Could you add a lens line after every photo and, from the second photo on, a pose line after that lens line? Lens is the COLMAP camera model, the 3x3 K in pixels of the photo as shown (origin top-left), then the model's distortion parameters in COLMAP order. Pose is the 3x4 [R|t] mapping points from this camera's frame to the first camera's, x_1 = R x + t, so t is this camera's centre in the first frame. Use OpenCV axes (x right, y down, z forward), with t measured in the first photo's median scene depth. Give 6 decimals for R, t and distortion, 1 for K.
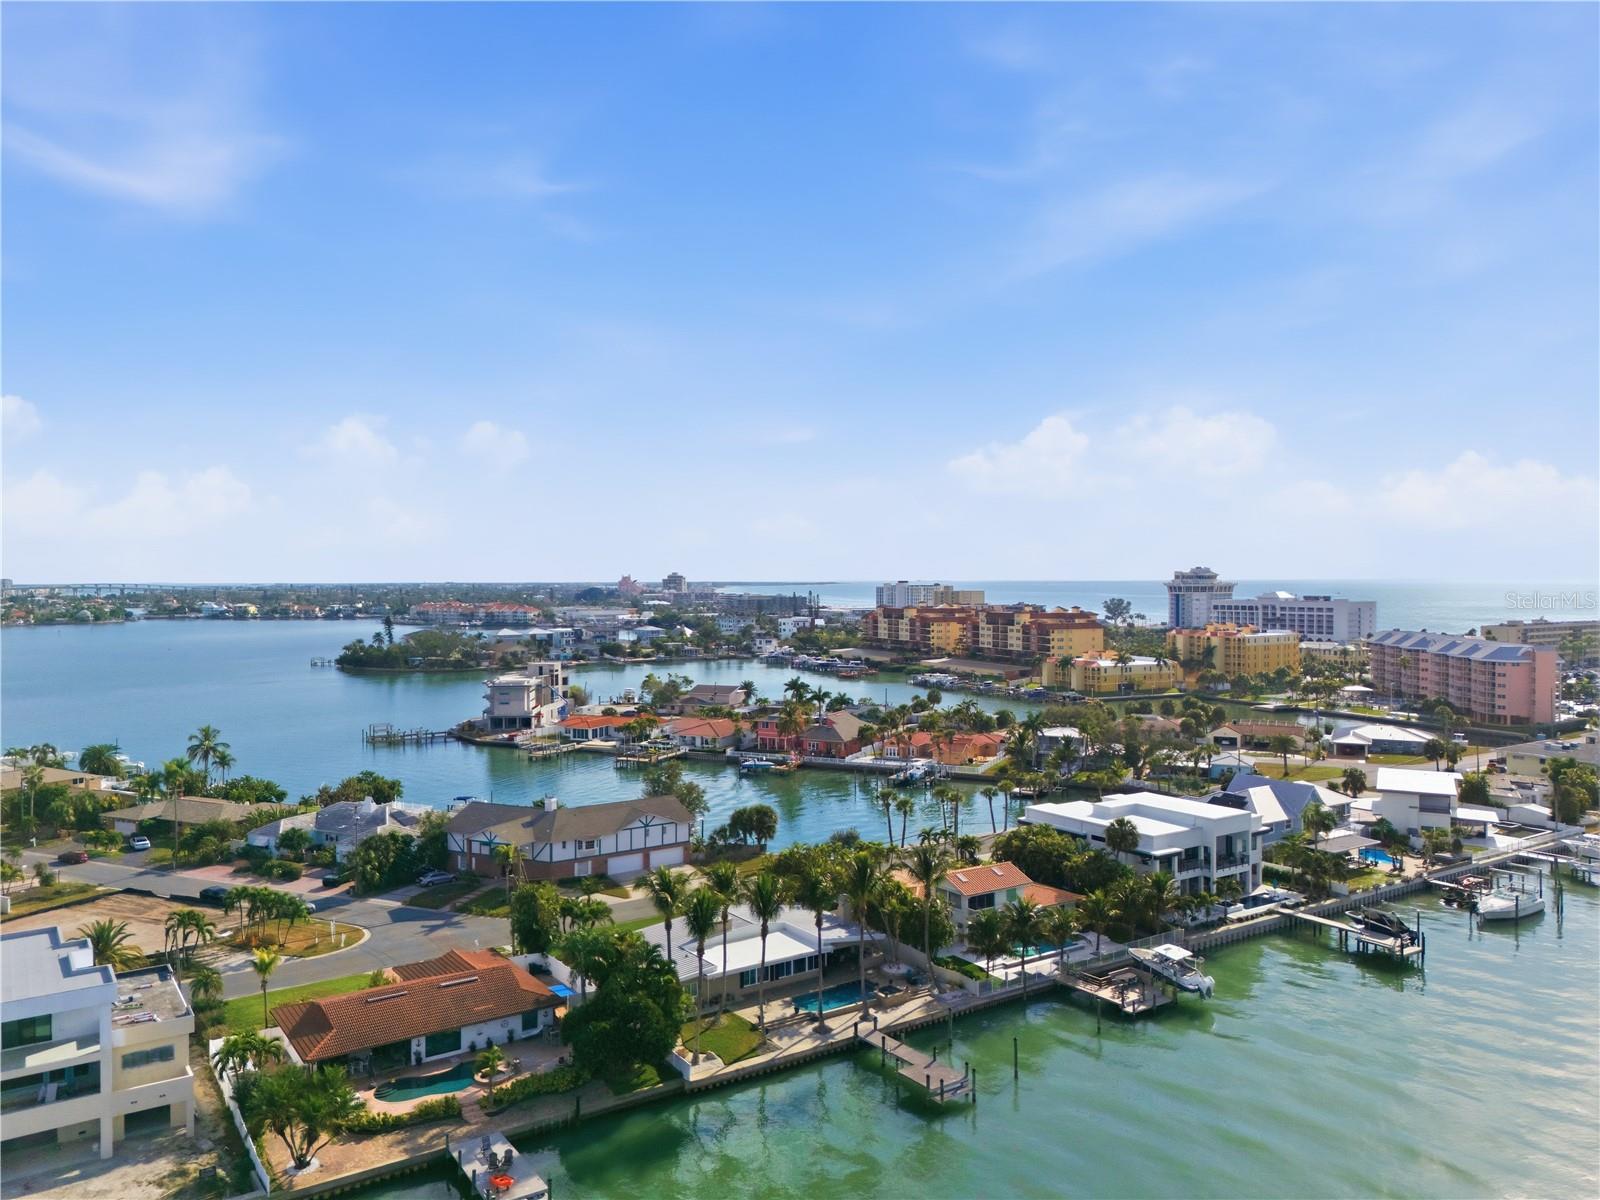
lens RADIAL K [[1168.9, 0, 800.0], [0, 1168.9, 600.0], [0, 0, 1]] dist [0.083289, -0.068006]
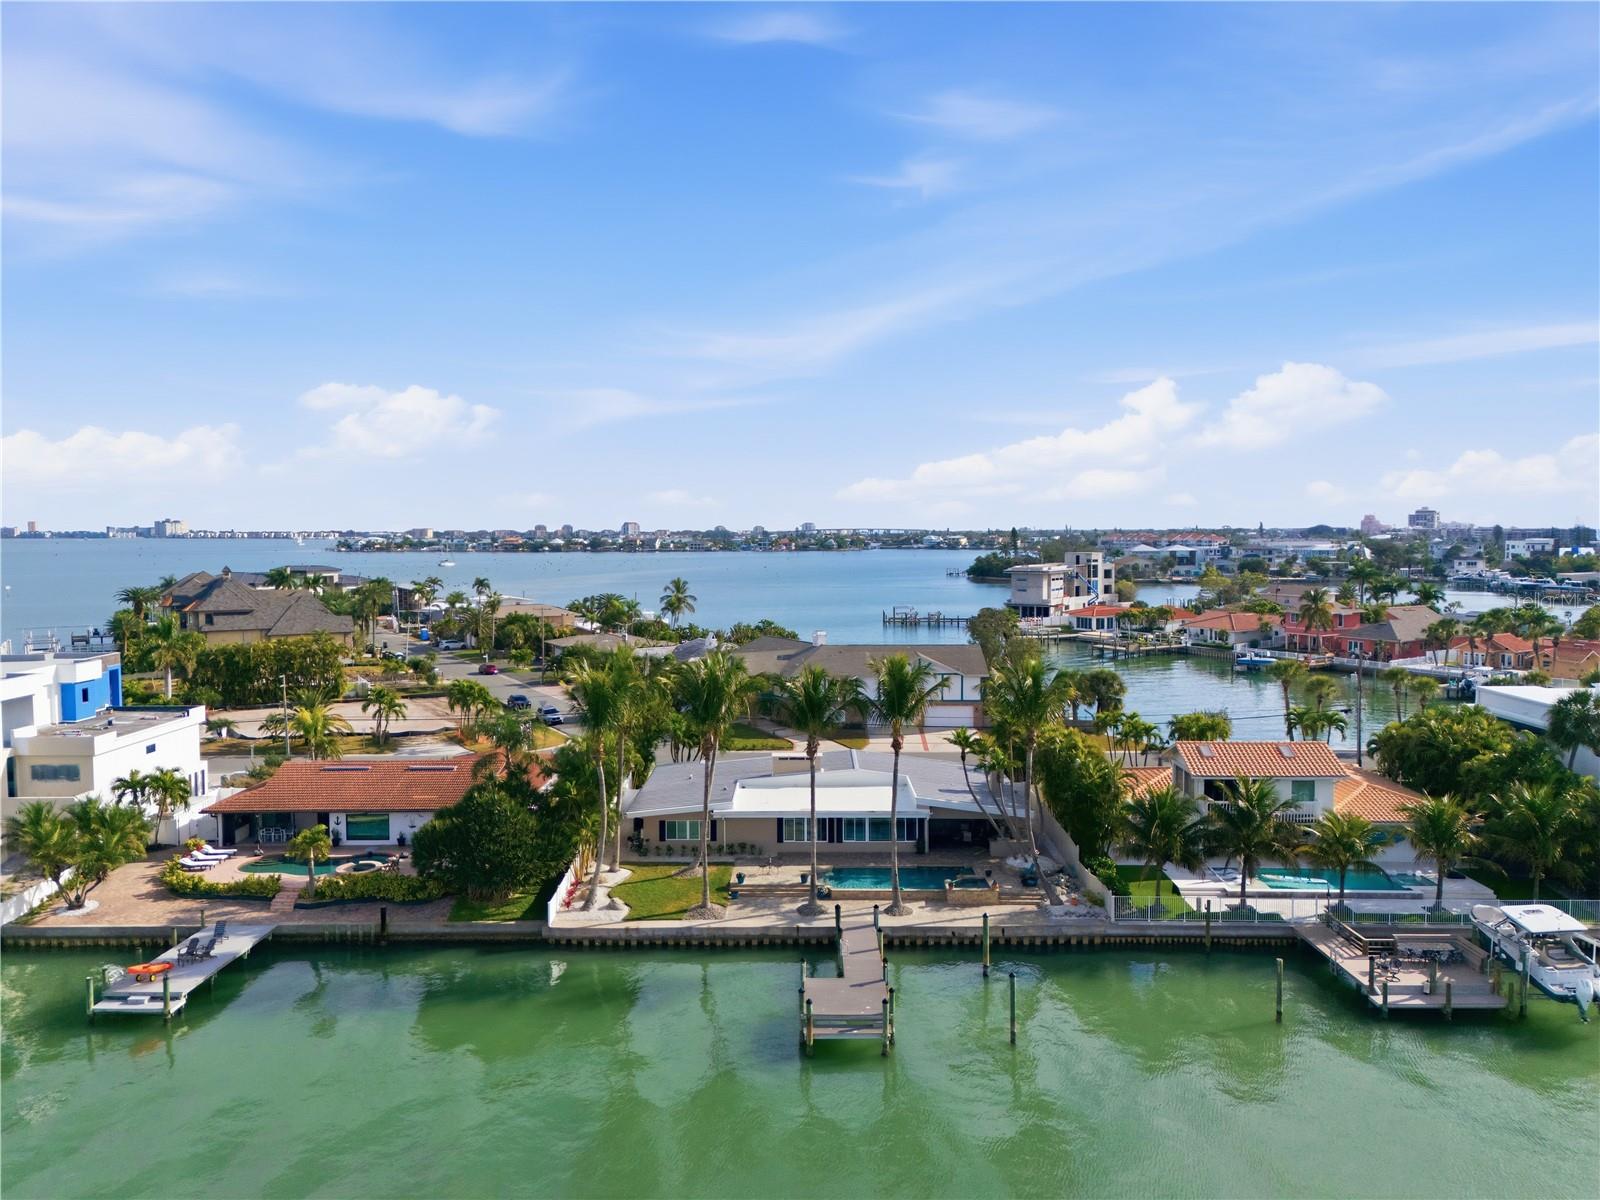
lens RADIAL K [[1168.9, 0, 800.0], [0, 1168.9, 600.0], [0, 0, 1]] dist [0.083289, -0.068006]
pose [[0.818761, 0.034823, -0.573077, 0.279871], [-0.009730, 0.998857, 0.046795, 0.118990], [0.574052, -0.032738, 0.818164, 0.344744]]
